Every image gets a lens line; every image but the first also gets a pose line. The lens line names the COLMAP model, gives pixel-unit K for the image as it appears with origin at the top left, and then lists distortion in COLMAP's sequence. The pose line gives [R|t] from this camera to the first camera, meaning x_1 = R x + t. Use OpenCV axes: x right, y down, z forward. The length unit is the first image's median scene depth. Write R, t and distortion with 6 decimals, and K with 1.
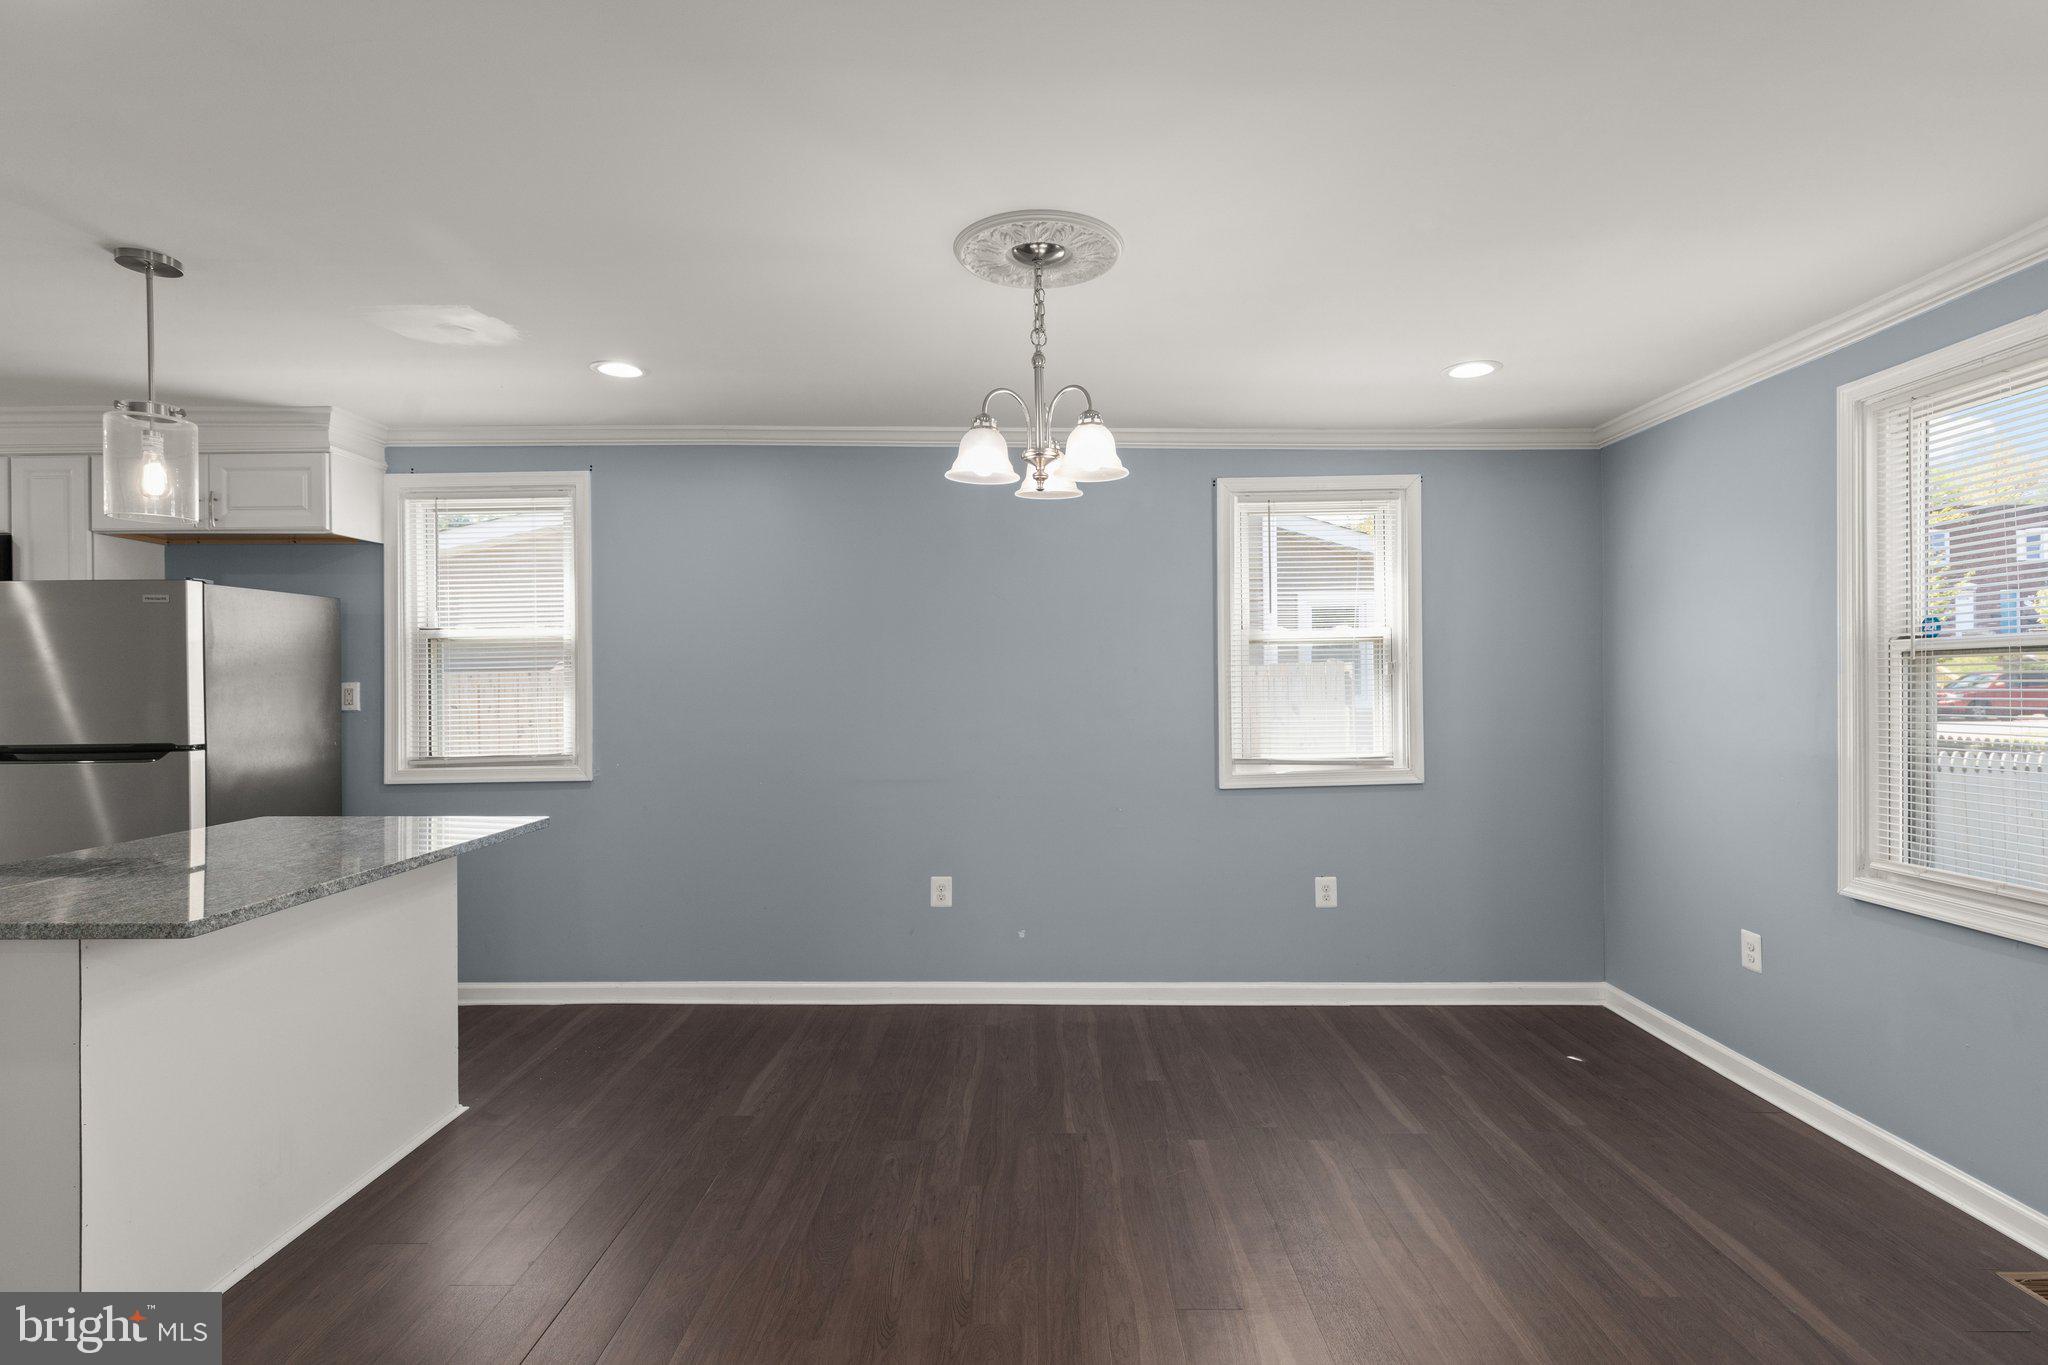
lens RADIAL K [[990.2, 0, 1037.8], [0, 990.2, 689.5], [0, 0, 1]] dist [-0.000031, -0.000043]
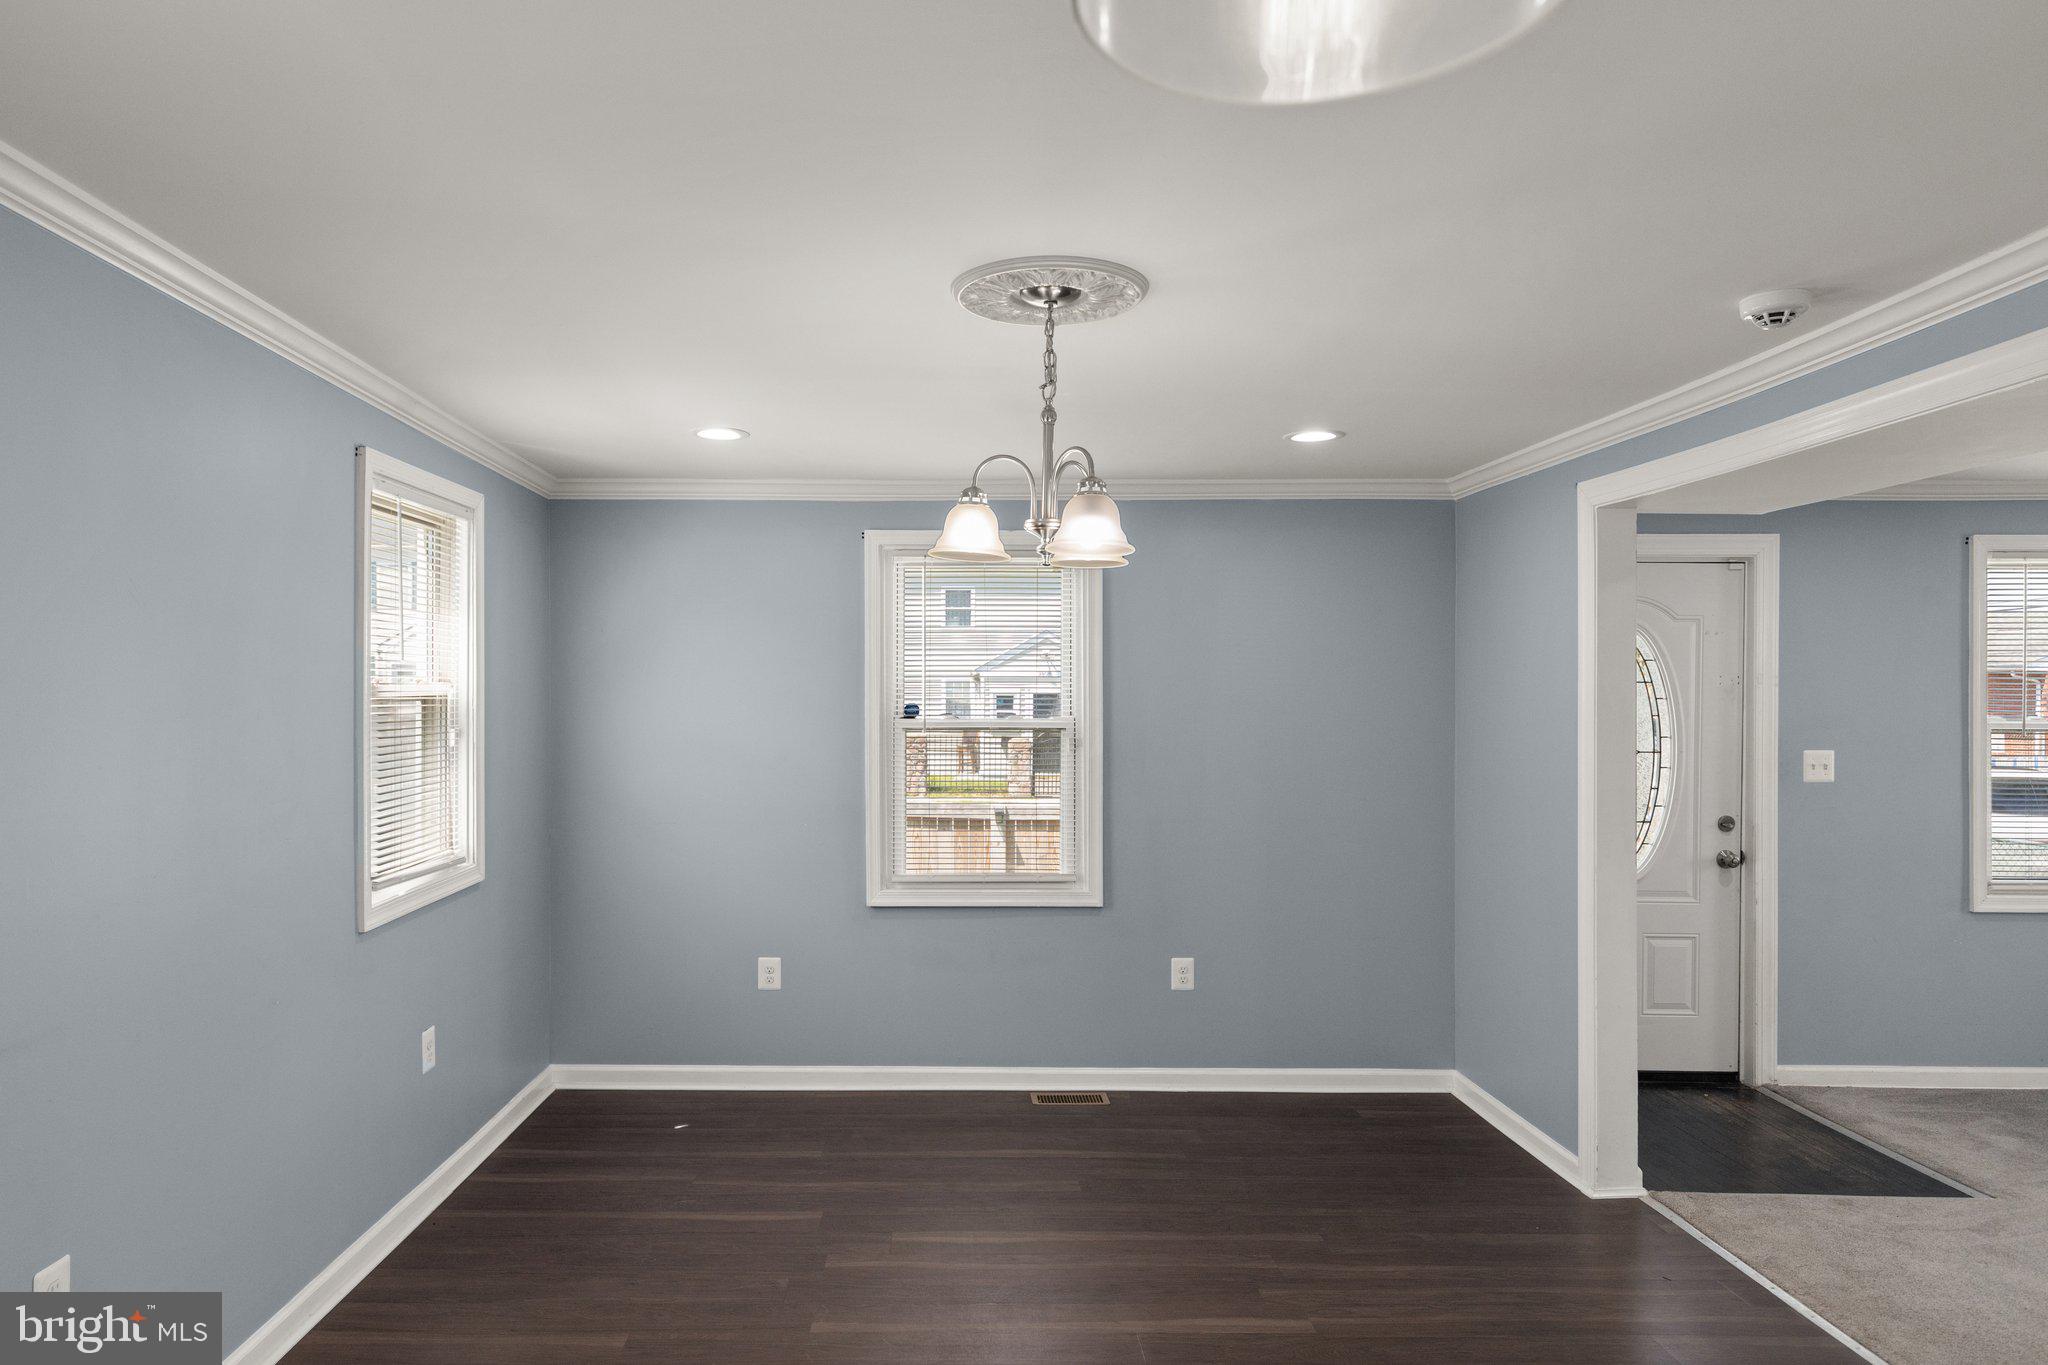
lens RADIAL K [[1270.3, 0, 940.7], [0, 1270.3, 689.2], [0, 0, 1]] dist [0.013598, 0.000342]
pose [[0.000177, 0.015108, 0.999886, -0.693239], [0.003673, 0.999879, -0.015108, -0.045487], [-0.999993, 0.003676, 0.000121, 0.677308]]
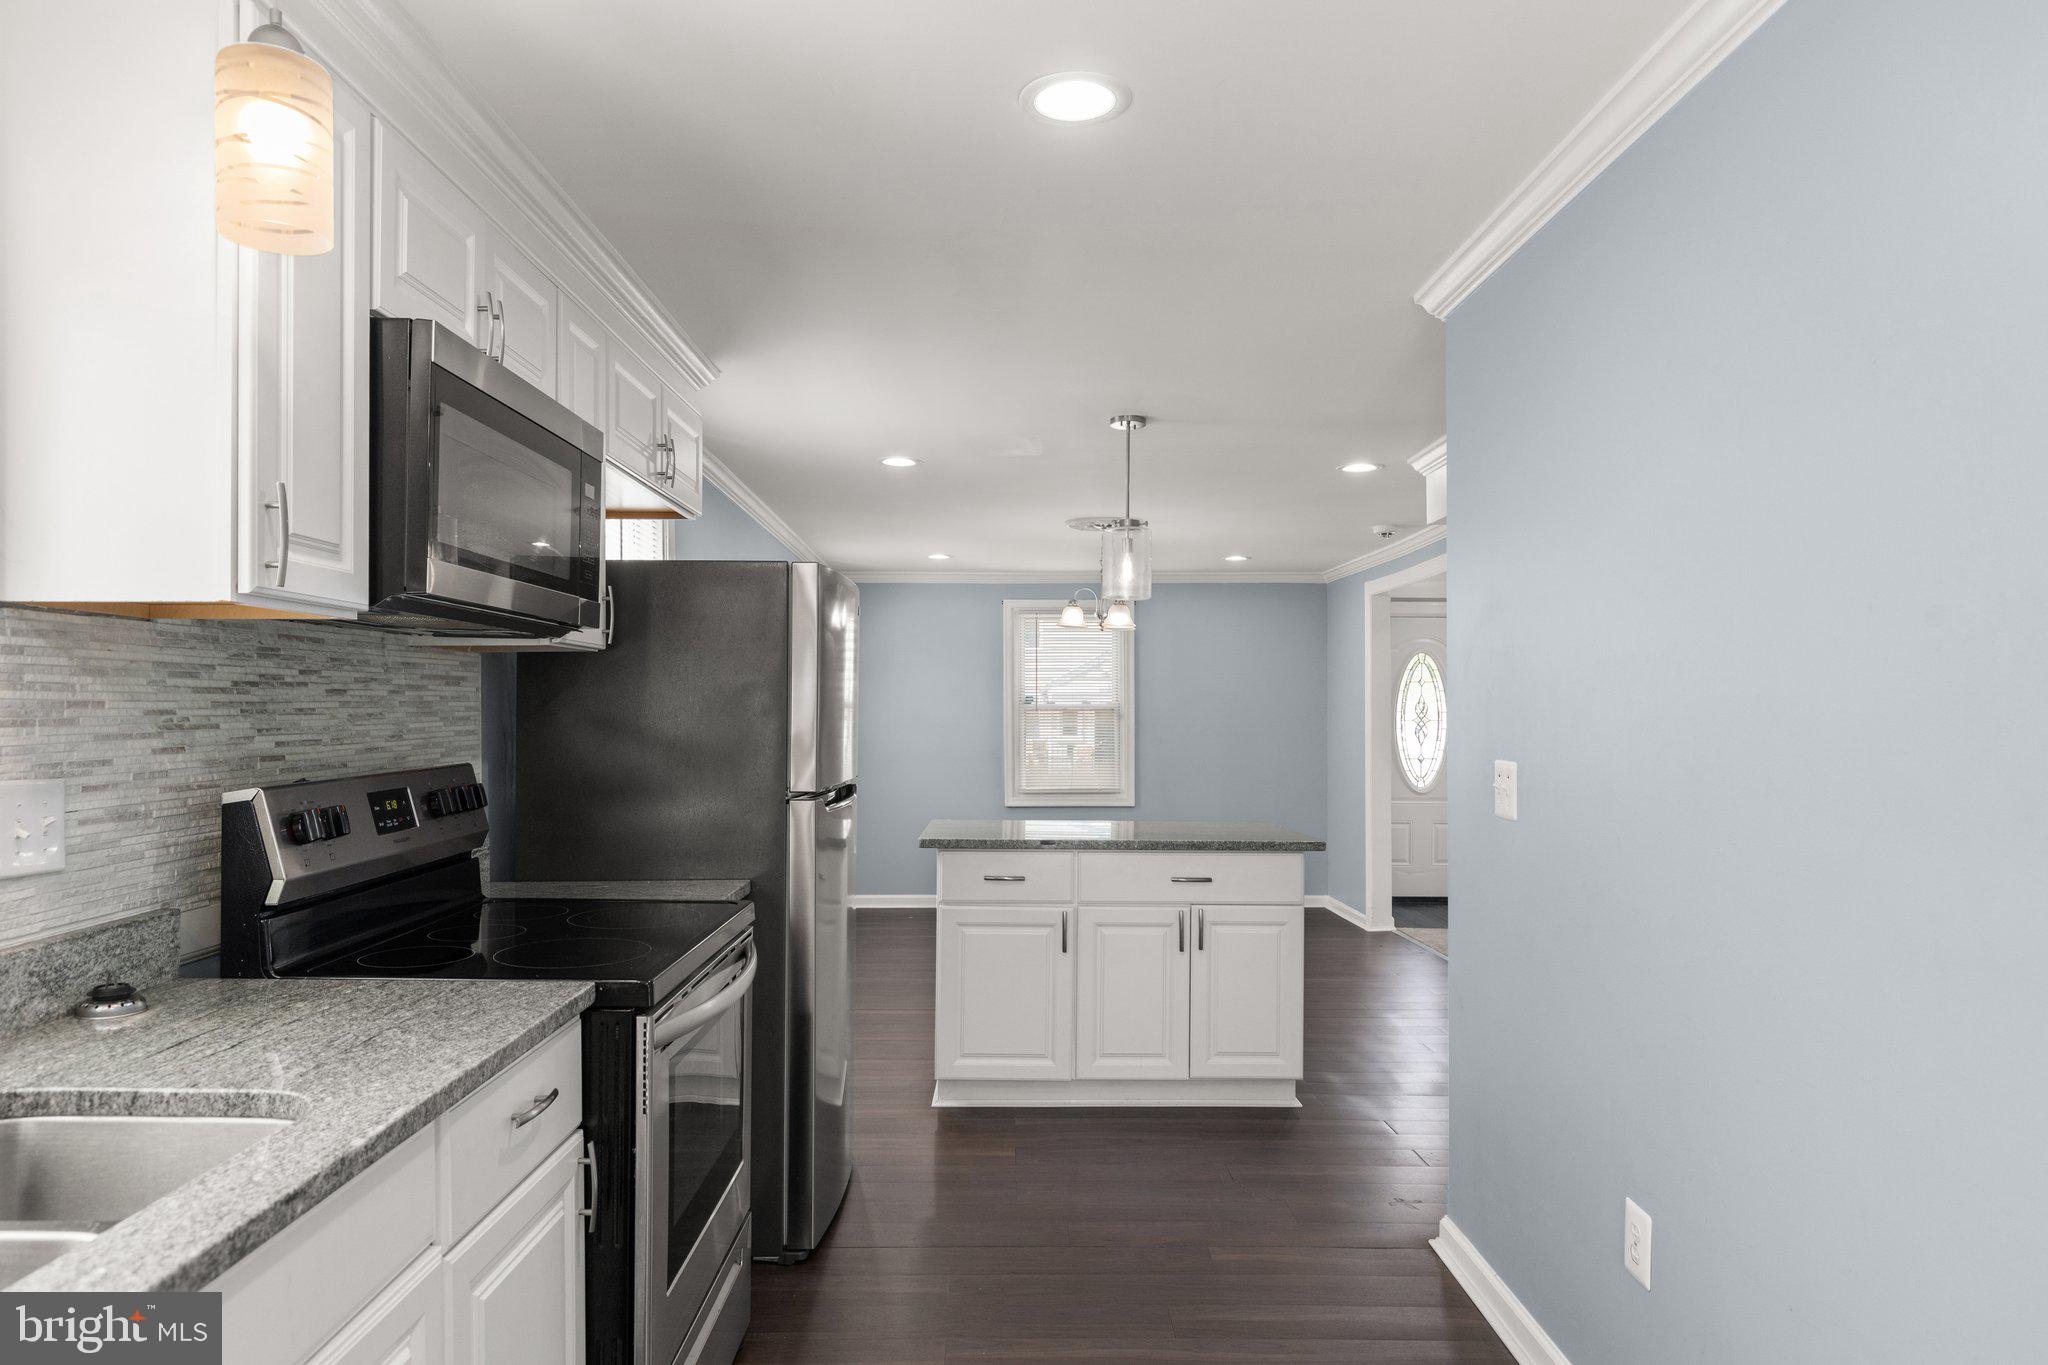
lens RADIAL K [[1227.4, 0, 1026.0], [0, 1227.4, 696.9], [0, 0, 1]] dist [-0.000003, -0.000235]
pose [[-0.016051, 0.025191, 0.999554, -1.684402], [0.005559, 0.999669, -0.025104, 0.010507], [-0.999856, 0.005153, -0.016186, 0.752261]]
